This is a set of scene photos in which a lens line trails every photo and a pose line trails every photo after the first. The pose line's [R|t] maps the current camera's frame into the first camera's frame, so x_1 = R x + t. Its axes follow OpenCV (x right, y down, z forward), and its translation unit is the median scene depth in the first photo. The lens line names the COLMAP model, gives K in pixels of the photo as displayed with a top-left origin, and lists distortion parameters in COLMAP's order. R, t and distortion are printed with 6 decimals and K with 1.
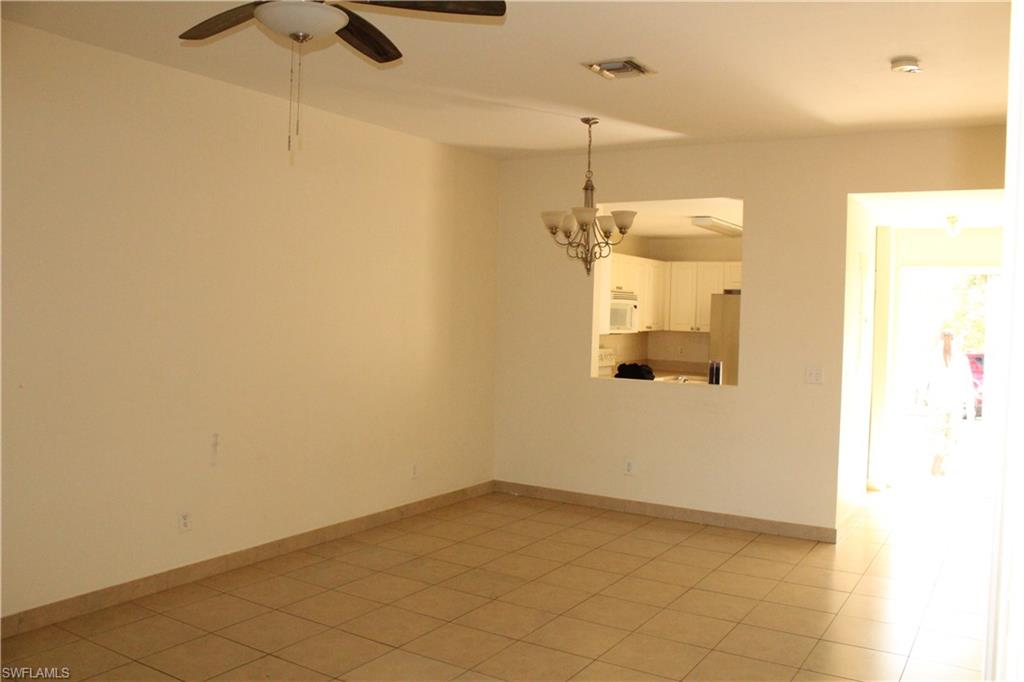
lens RADIAL K [[839.2, 0, 512.5], [0, 839.2, 339.6], [0, 0, 1]] dist [-0.090315, -0.001321]
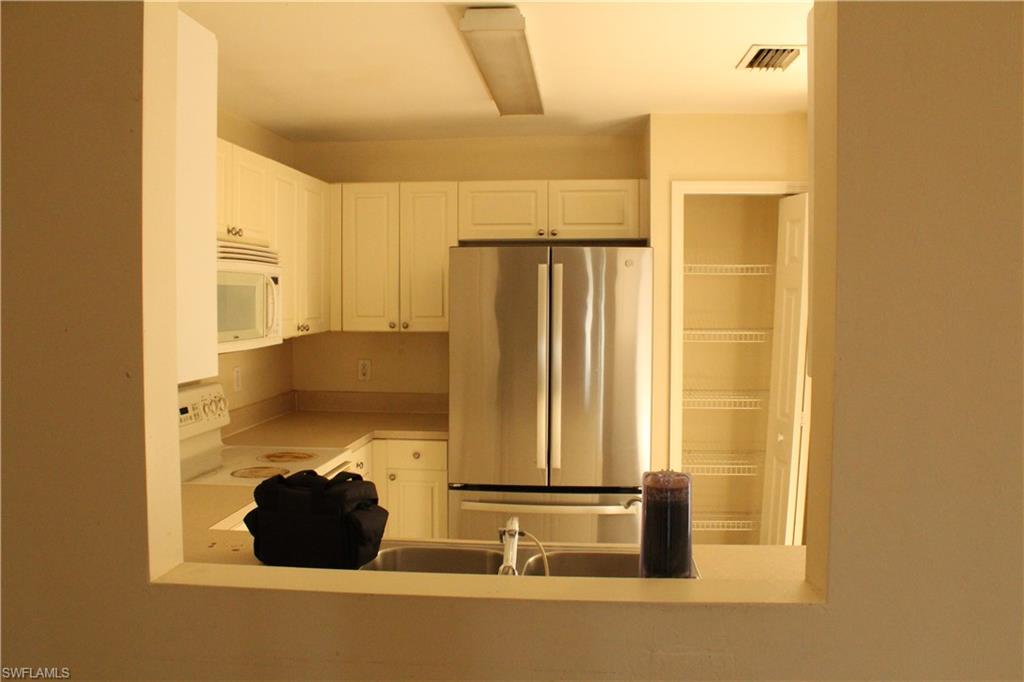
lens RADIAL K [[839.2, 0, 512.8], [0, 839.2, 338.8], [0, 0, 1]] dist [-0.090315, -0.001321]
pose [[0.889576, -0.049661, 0.454079, 0.061882], [0.038913, 0.998698, 0.032991, -0.018993], [-0.455126, -0.011679, 0.890350, 0.563296]]
